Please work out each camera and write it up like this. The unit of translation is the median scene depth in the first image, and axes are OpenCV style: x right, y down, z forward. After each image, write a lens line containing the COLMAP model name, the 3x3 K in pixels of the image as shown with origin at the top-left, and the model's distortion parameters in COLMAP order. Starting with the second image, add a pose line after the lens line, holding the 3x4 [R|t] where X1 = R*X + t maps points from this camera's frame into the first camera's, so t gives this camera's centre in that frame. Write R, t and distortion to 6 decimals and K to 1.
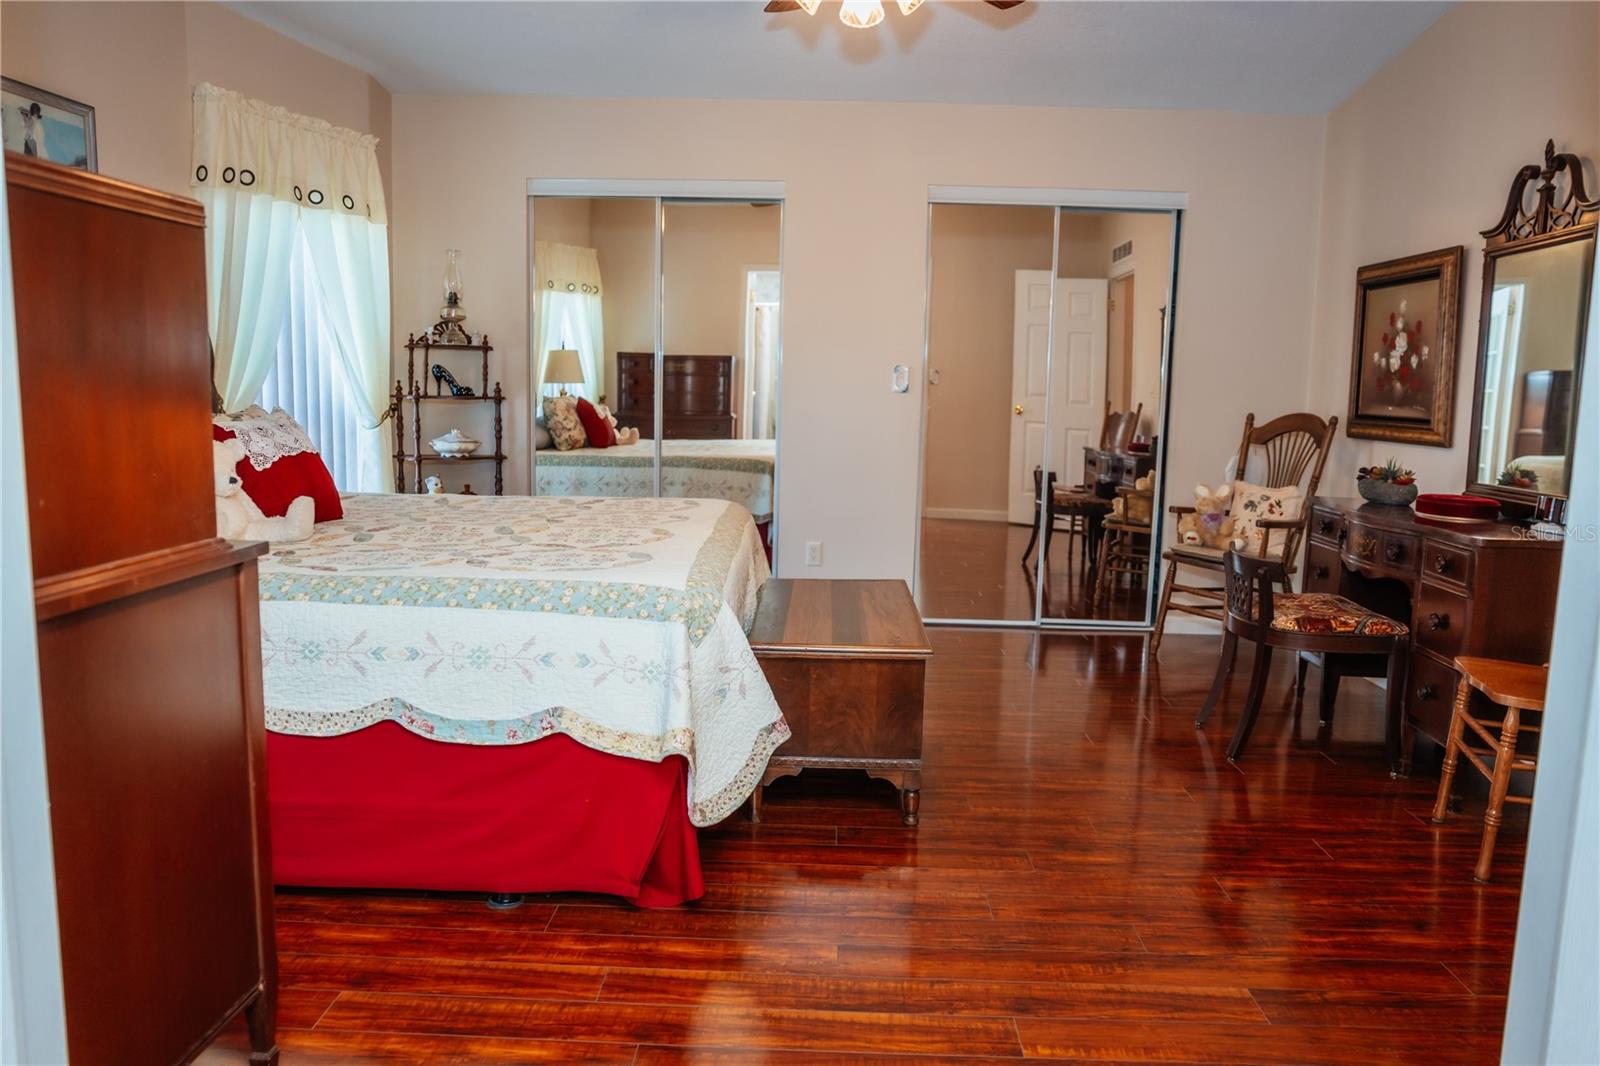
lens RADIAL K [[1213.4, 0, 823.7], [0, 1213.4, 526.7], [0, 0, 1]] dist [-0.080153, 0.095966]
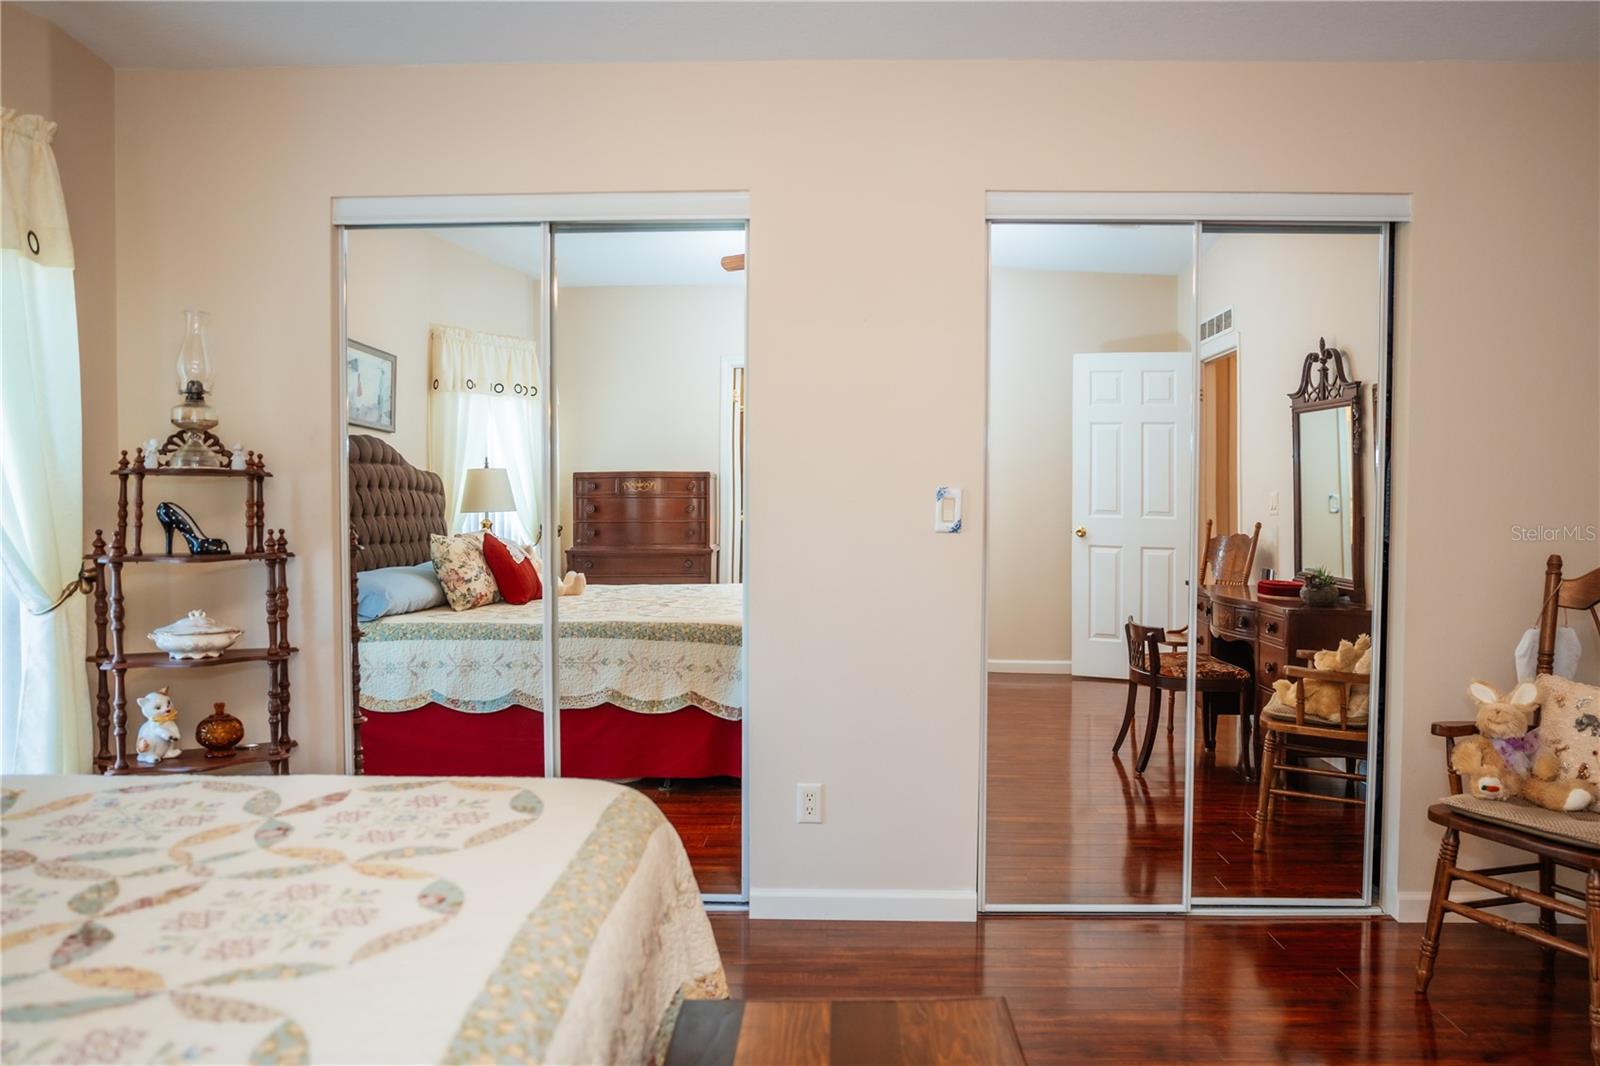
lens RADIAL K [[1293.5, 0, 780.5], [0, 1293.5, 538.2], [0, 0, 1]] dist [0.001200, 0.006360]
pose [[0.998946, -0.018397, -0.042044, 0.006851], [0.014824, 0.996375, -0.083772, -0.056794], [0.043433, 0.083061, 0.995598, 0.365287]]
